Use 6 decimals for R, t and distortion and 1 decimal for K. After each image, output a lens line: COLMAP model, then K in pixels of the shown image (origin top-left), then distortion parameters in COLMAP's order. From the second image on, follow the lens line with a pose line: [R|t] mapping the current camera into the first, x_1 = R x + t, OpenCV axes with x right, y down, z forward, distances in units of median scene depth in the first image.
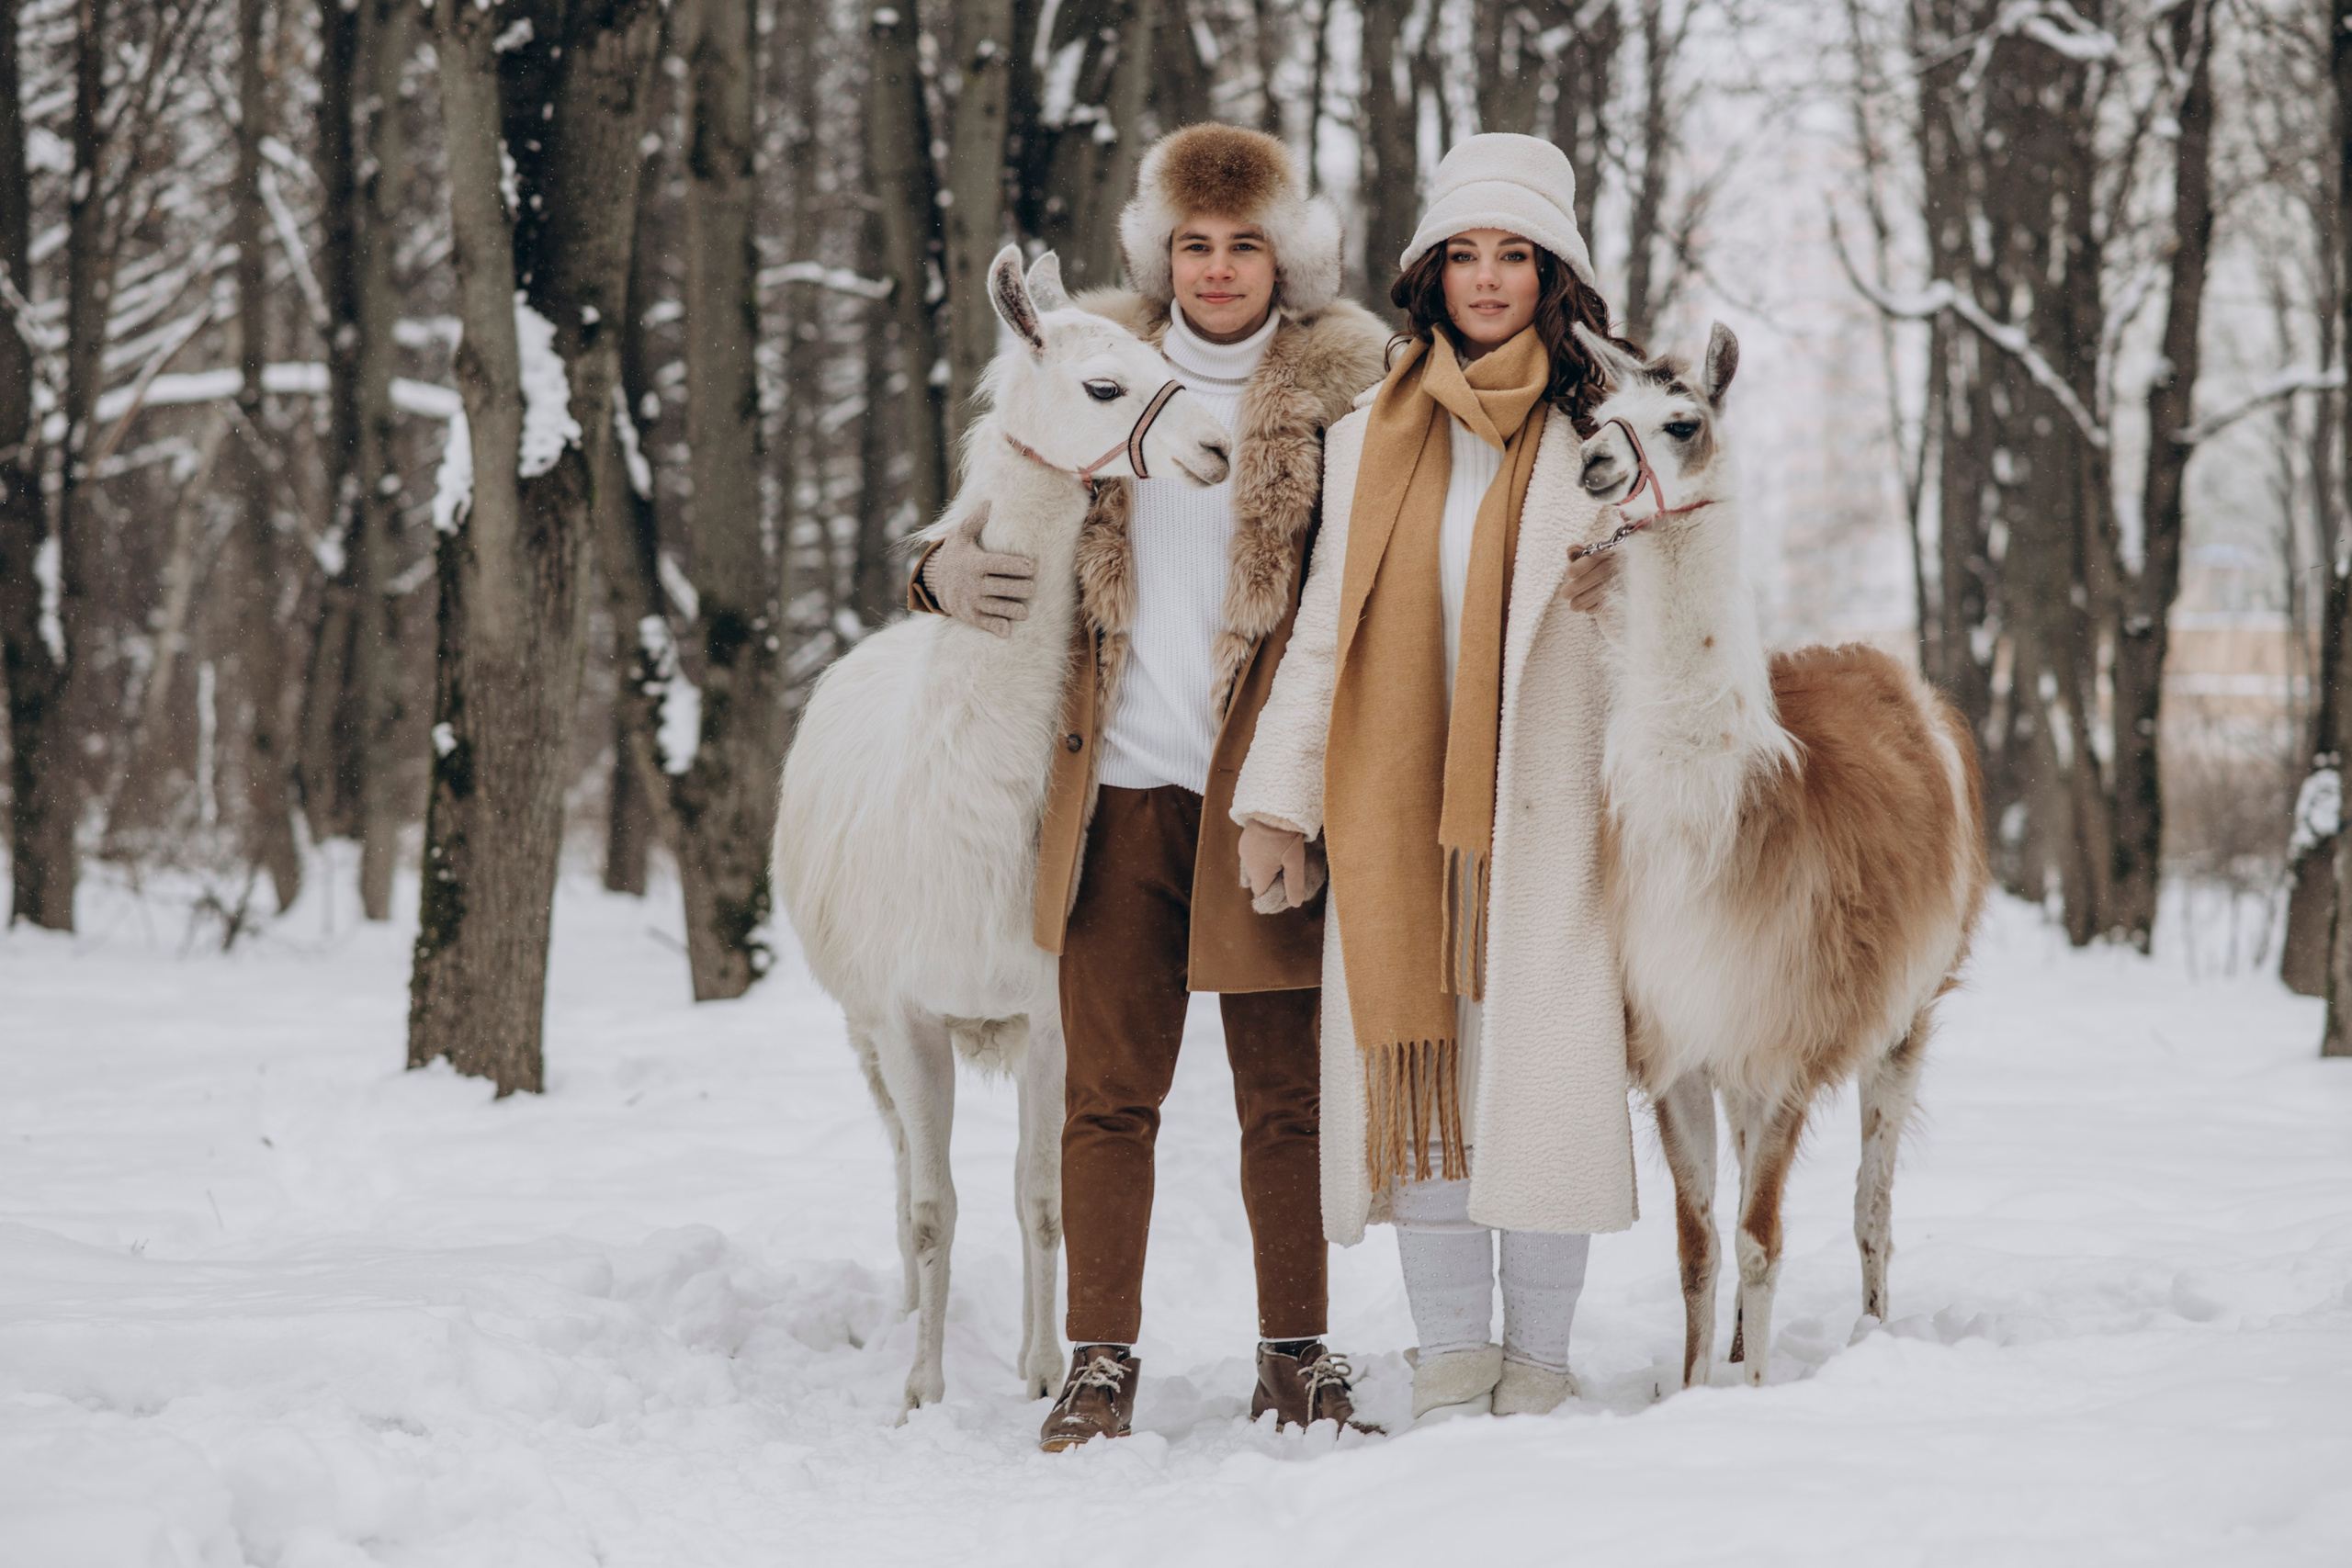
lens RADIAL K [[5677.2, 0, 1176.0], [0, 5677.2, 784.0], [0, 0, 1]] dist [-0.023330, -0.342371]
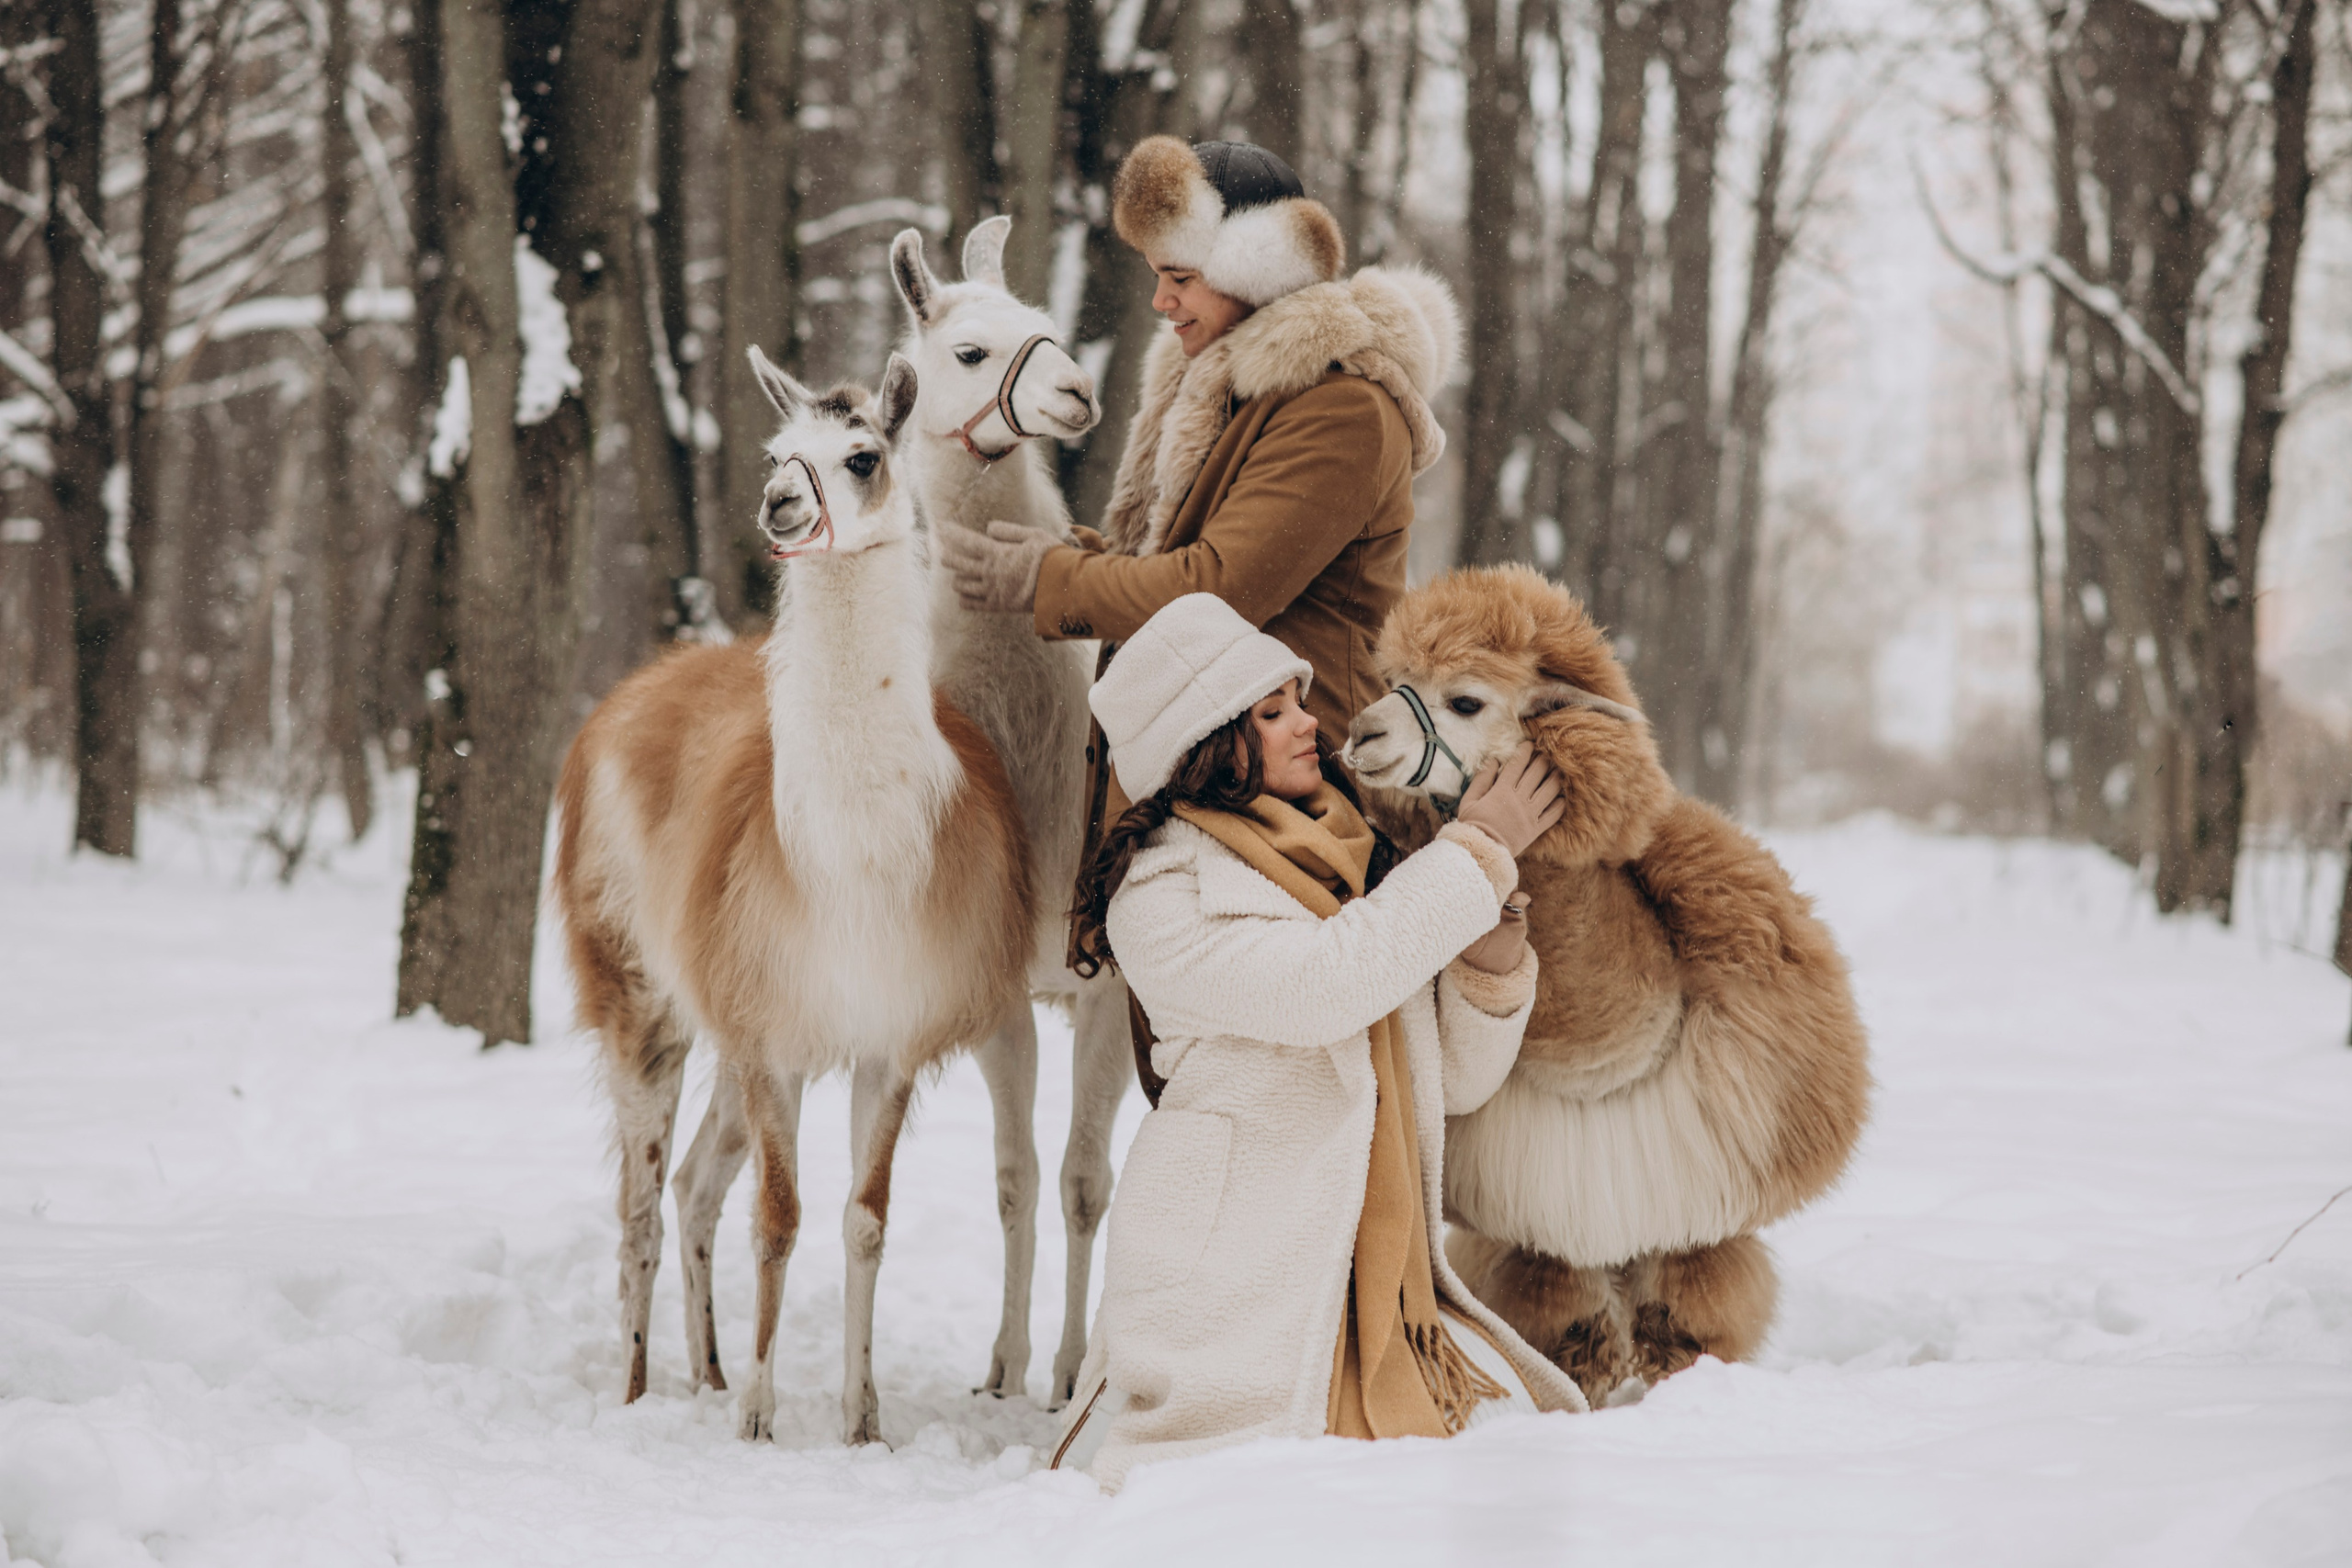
lens RADIAL K [[5677.2, 0, 1176.0], [0, 5677.2, 784.0], [0, 0, 1]] dist [-0.023330, -0.342371]
pose [[0.999492, 0.020904, -0.024066, 0.017955], [-0.020631, 0.999721, 0.011542, -0.003685], [0.024301, -0.011040, 0.999644, 0.008847]]
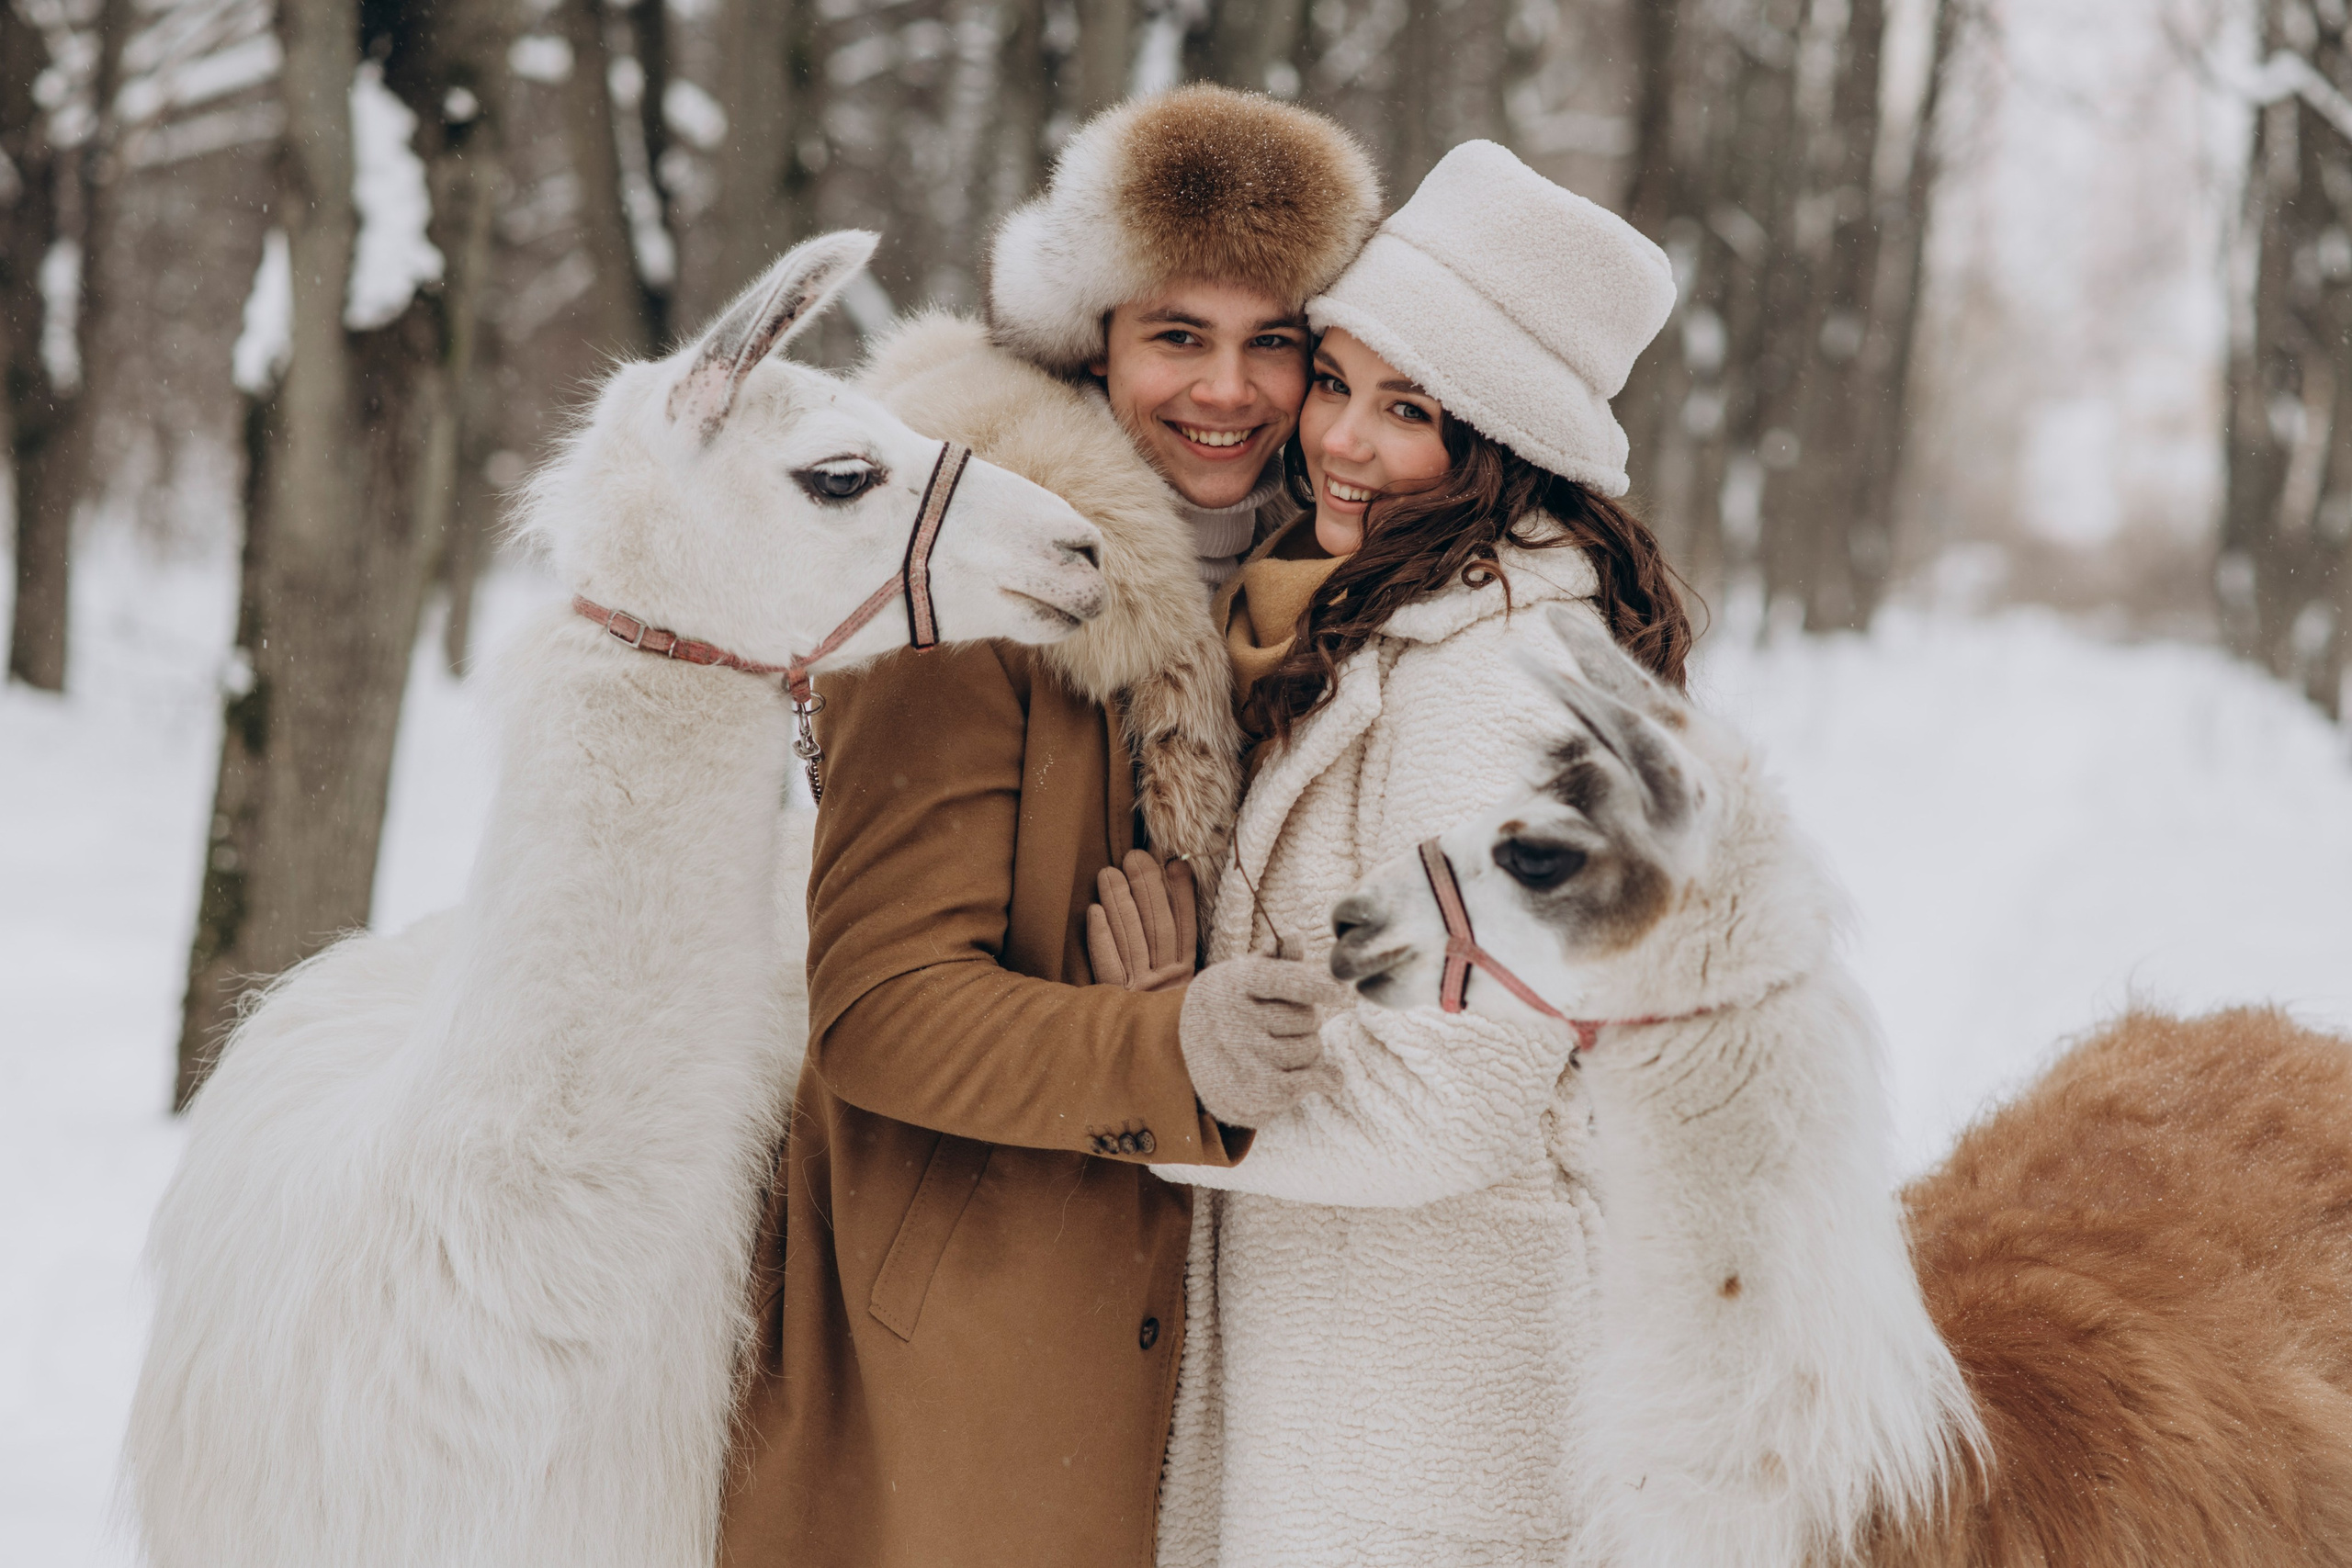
lens RADIAL K [[5697.1, 0, 1176.0], [0, 5697.1, 784.0], [0, 0, 1]] dist [-0.028880, 0.011956]
pose [[0.997266, 0.058894, -0.044632, 0.019191], [-0.056164, 0.996609, 0.060127, -0.033196], [0.048022, -0.057455, 0.997192, 0.200766]]
